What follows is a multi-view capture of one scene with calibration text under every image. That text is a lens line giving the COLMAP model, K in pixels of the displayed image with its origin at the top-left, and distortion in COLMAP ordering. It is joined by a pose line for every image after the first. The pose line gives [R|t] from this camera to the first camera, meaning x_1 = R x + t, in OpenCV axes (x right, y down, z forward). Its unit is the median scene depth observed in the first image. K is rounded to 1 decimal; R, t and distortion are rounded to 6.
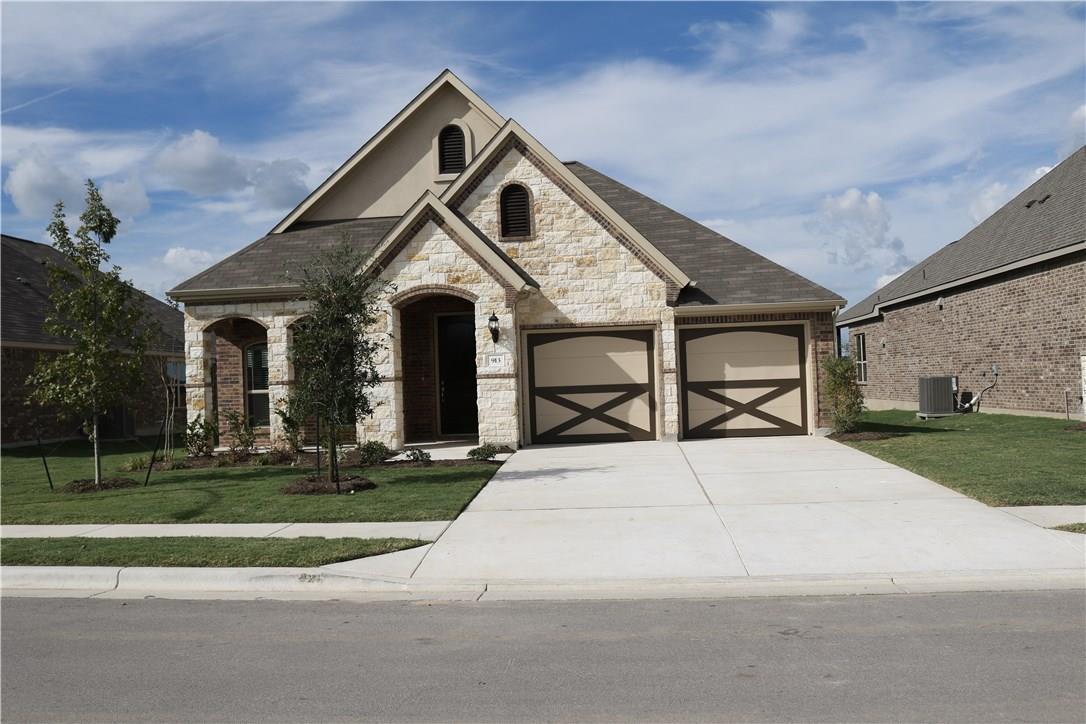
lens RADIAL K [[1017.4, 0, 543.0], [0, 1017.4, 362.0], [0, 0, 1]] dist [-0.163185, 0.000749]
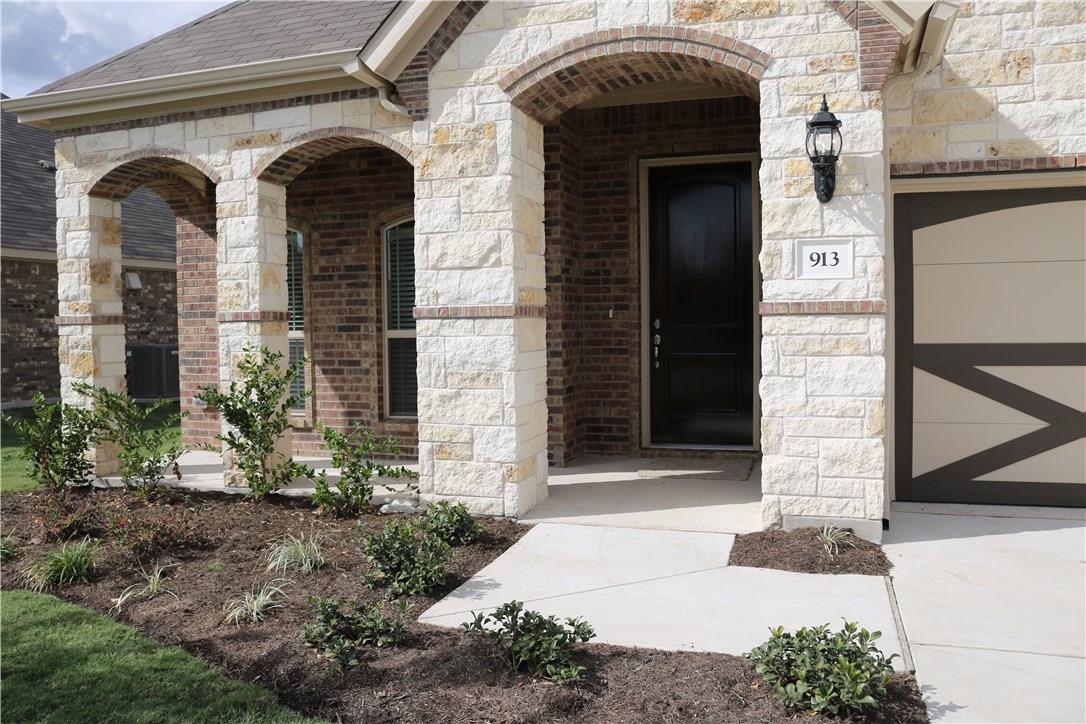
lens RADIAL K [[892.1, 0, 539.6], [0, 892.1, 365.5], [0, 0, 1]] dist [-0.153544, 0.129232]
pose [[0.972338, 0.032519, -0.231304, -0.066077], [-0.015652, 0.997107, 0.074386, 0.012048], [0.233054, -0.068708, 0.970034, 0.689349]]
